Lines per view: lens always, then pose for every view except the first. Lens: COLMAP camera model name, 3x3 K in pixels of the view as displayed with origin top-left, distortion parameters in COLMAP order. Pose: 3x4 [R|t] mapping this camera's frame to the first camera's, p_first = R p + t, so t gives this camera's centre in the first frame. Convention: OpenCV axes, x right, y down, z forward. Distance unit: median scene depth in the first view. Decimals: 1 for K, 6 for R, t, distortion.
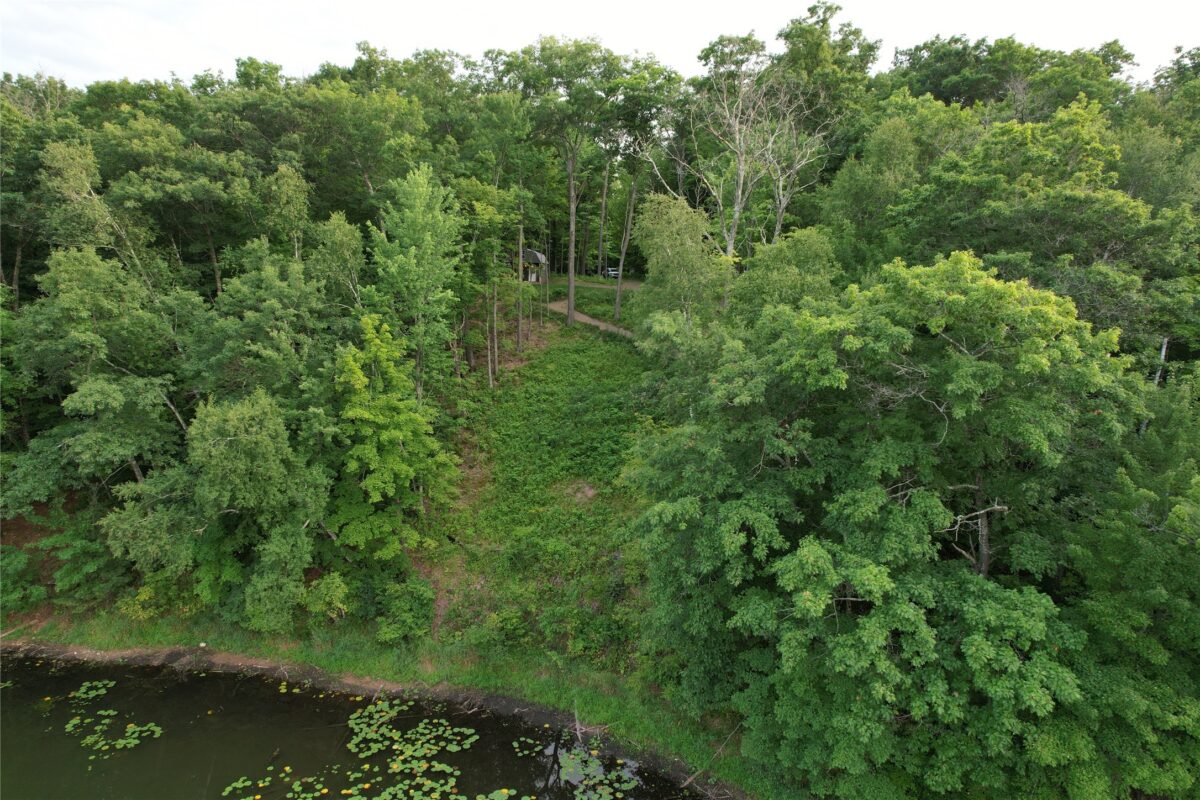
lens RADIAL K [[766.6, 0, 597.2], [0, 766.6, 404.1], [0, 0, 1]] dist [-0.075289, 0.072275]
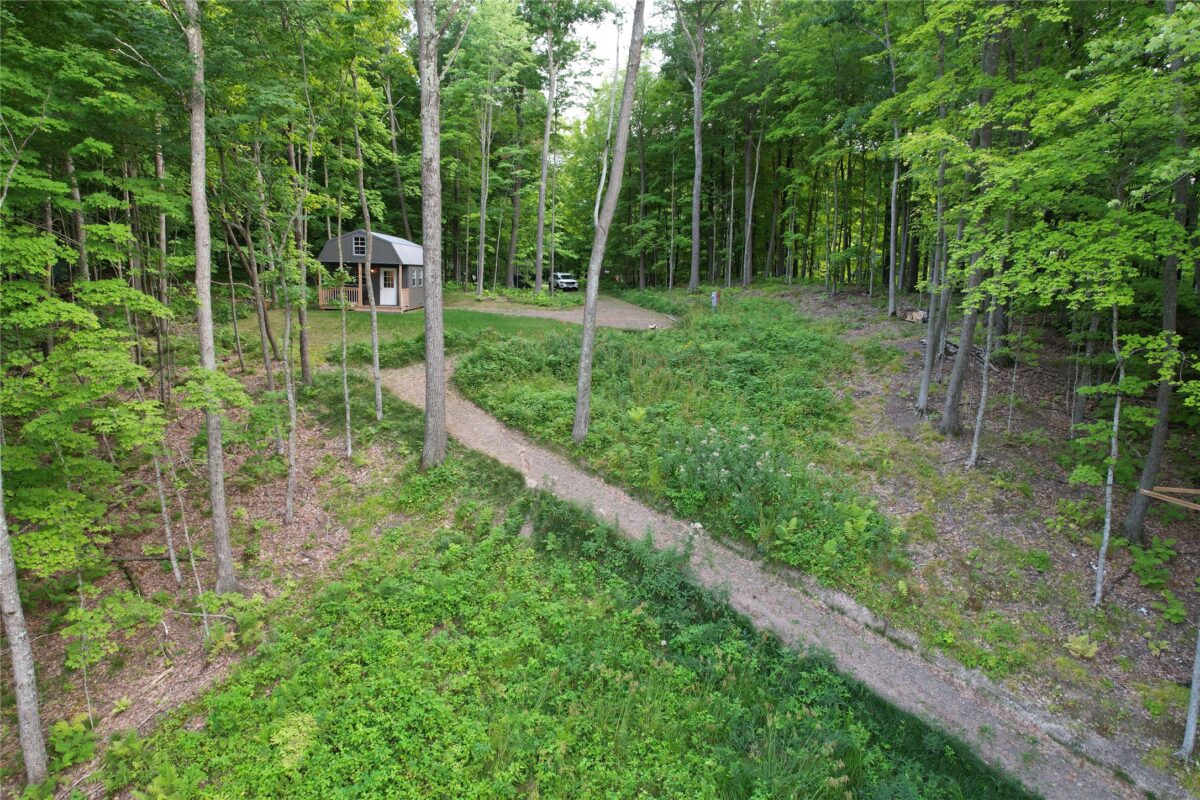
lens RADIAL K [[766.6, 0, 597.2], [0, 766.6, 404.1], [0, 0, 1]] dist [-0.075289, 0.072275]
pose [[0.997950, -0.009414, 0.063301, 0.012009], [0.009451, 0.999955, -0.000293, -0.122361], [-0.063295, 0.000890, 0.997994, 0.663362]]
